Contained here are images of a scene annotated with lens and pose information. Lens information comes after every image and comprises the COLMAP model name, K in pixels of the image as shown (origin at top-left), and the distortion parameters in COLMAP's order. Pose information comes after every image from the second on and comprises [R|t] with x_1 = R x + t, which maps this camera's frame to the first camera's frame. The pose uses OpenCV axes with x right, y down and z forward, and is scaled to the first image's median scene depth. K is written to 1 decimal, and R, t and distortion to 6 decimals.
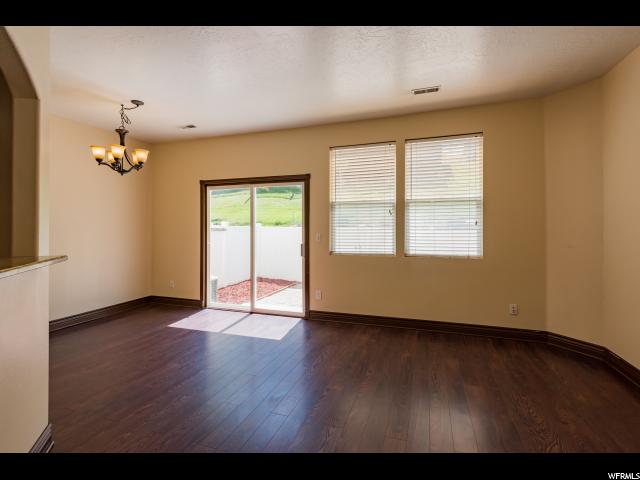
lens RADIAL K [[307.2, 0, 320.2], [0, 307.2, 226.4], [0, 0, 1]] dist [-0.001181, -0.000245]
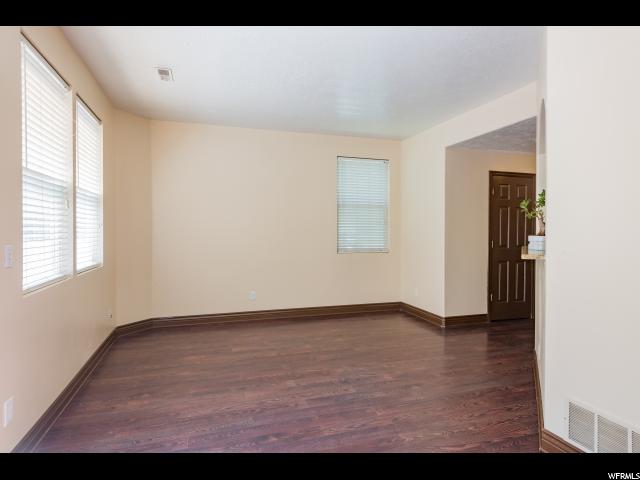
lens RADIAL K [[384.1, 0, 320.0], [0, 384.1, 240.0], [0, 0, 1]] dist [0.019637, -0.000490]
pose [[-0.607600, -0.022216, 0.793932, -0.726592], [-0.007432, 0.999724, 0.022287, 0.002502], [-0.794208, 0.007641, -0.607598, 1.188218]]
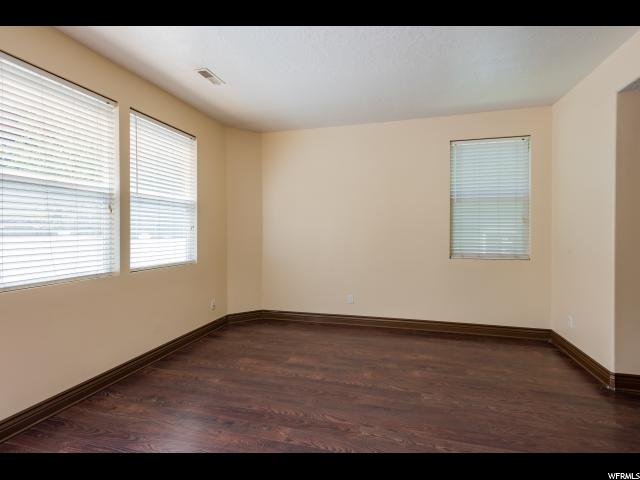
lens RADIAL K [[310.4, 0, 325.4], [0, 310.4, 236.7], [0, 0, 1]] dist [0.015048, -0.000655]
pose [[-0.085538, -0.016529, 0.996198, -0.523876], [-0.003165, 0.999862, 0.016318, 0.002024], [-0.996330, -0.001757, -0.085578, 0.668908]]
